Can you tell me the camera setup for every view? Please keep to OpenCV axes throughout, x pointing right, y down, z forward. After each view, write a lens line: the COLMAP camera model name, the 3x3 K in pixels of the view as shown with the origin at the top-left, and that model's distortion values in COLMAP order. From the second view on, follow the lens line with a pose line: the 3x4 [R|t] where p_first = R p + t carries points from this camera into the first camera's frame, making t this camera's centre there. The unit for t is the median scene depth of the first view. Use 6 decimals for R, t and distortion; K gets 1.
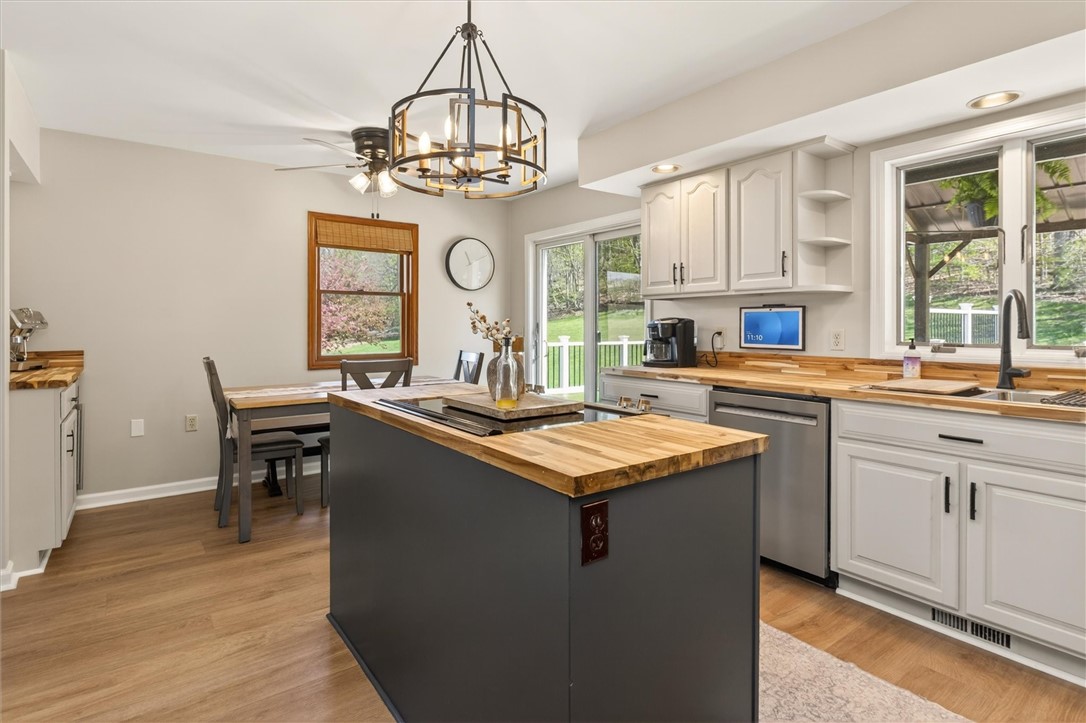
lens RADIAL K [[566.3, 0, 543.6], [0, 566.3, 323.0], [0, 0, 1]] dist [0.048602, -0.000024]
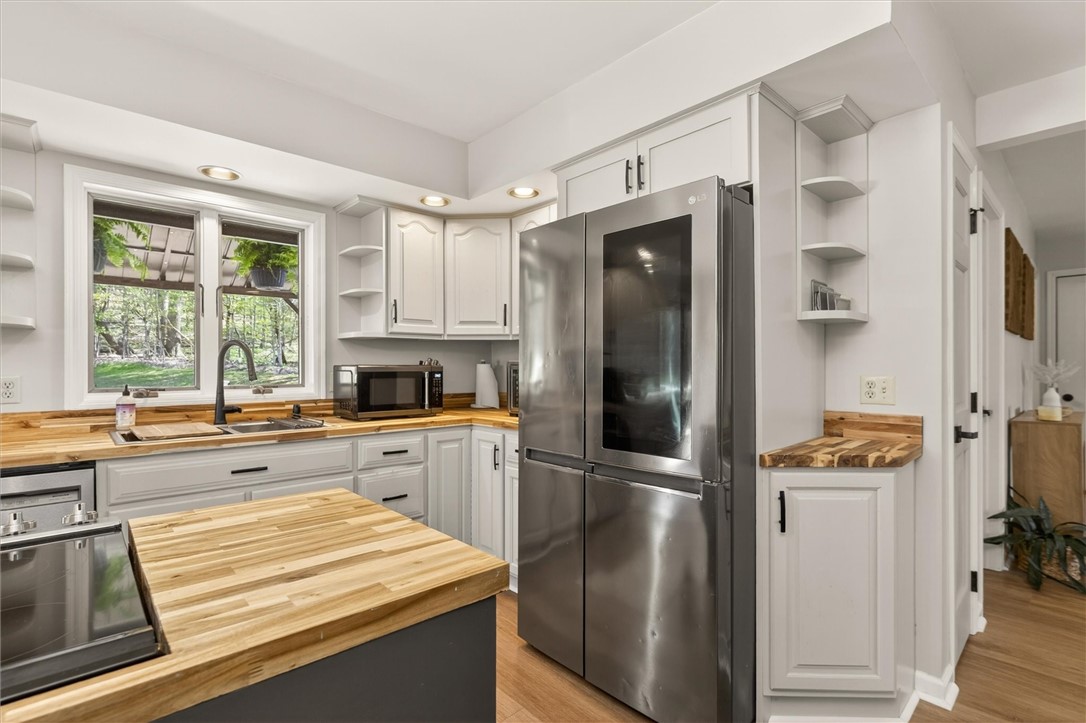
lens RADIAL K [[509.3, 0, 550.7], [0, 509.3, 374.4], [0, 0, 1]] dist [0.001034, 0.000084]
pose [[-0.095681, -0.011799, 0.995342, -0.236560], [-0.000828, 0.999930, 0.011774, 0.000338], [-0.995412, 0.000302, -0.095684, 0.370444]]
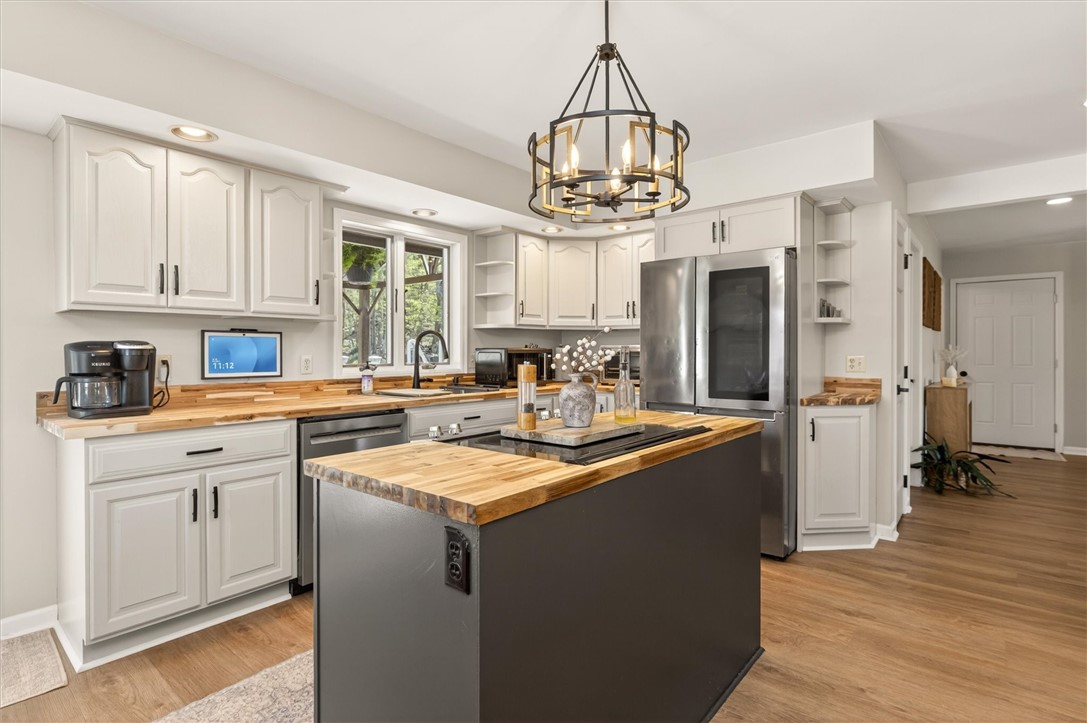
lens RADIAL K [[551.0, 0, 543.5], [0, 551.0, 361.5], [0, 0, 1]] dist [-0.001293, -0.000060]
pose [[-0.222920, -0.017836, 0.974674, -0.655980], [-0.002843, 0.999840, 0.017646, 0.003344], [-0.974833, 0.001162, -0.222935, 0.834111]]
